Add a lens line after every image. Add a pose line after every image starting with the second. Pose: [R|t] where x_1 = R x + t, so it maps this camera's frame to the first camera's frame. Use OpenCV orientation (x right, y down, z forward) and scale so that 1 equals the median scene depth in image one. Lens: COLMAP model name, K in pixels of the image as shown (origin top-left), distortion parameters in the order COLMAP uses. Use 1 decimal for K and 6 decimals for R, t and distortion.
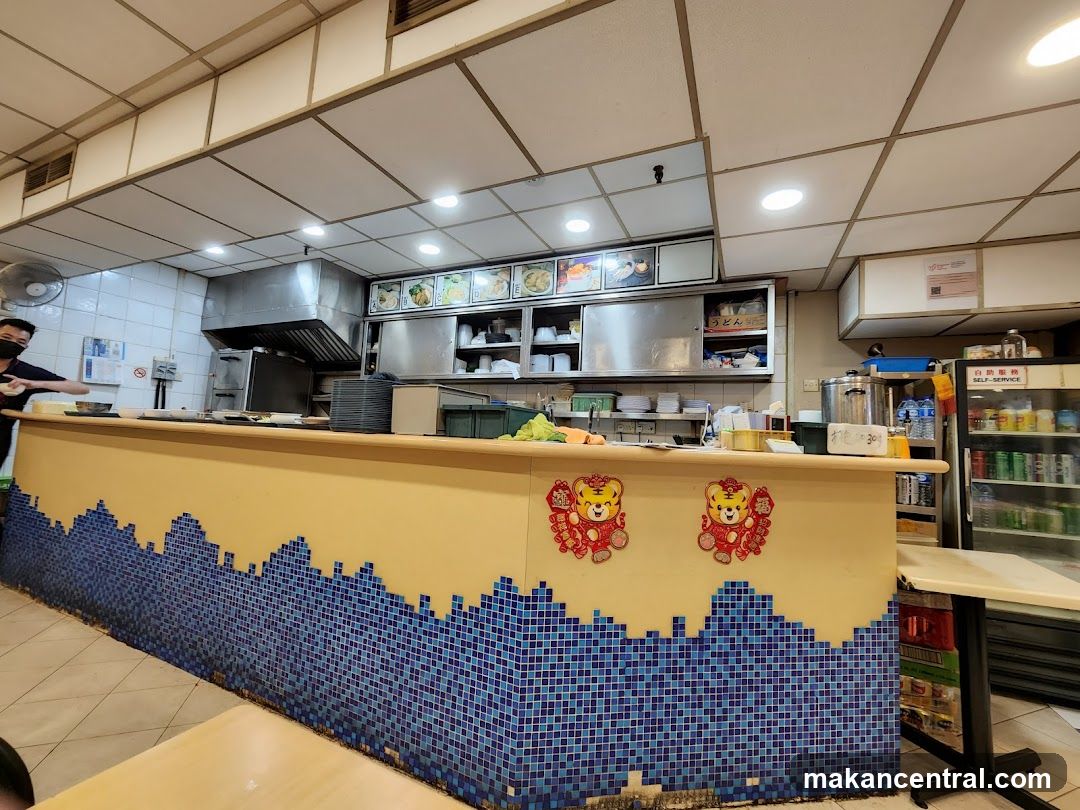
lens RADIAL K [[441.1, 0, 542.8], [0, 441.1, 399.6], [0, 0, 1]] dist [0.000279, -0.000075]
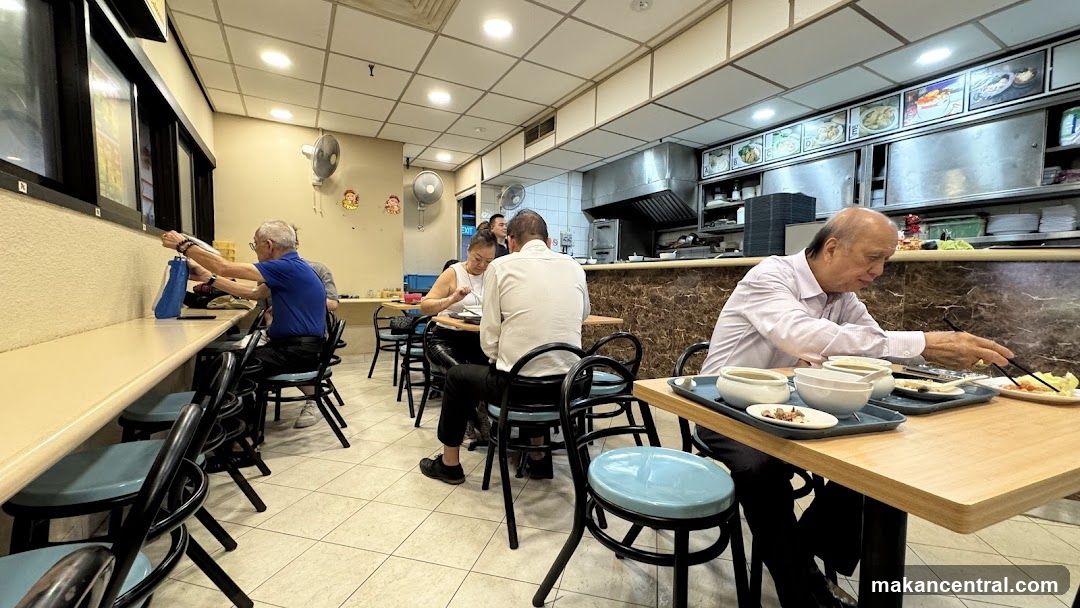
lens RADIAL K [[429.9, 0, 540.0], [0, 429.9, 305.1], [0, 0, 1]] dist [0.000482, 0.000731]
pose [[0.813641, -0.008308, -0.581308, -0.074078], [0.074956, 0.993051, 0.090722, 0.020888], [0.576515, -0.117387, 0.808610, -0.340349]]
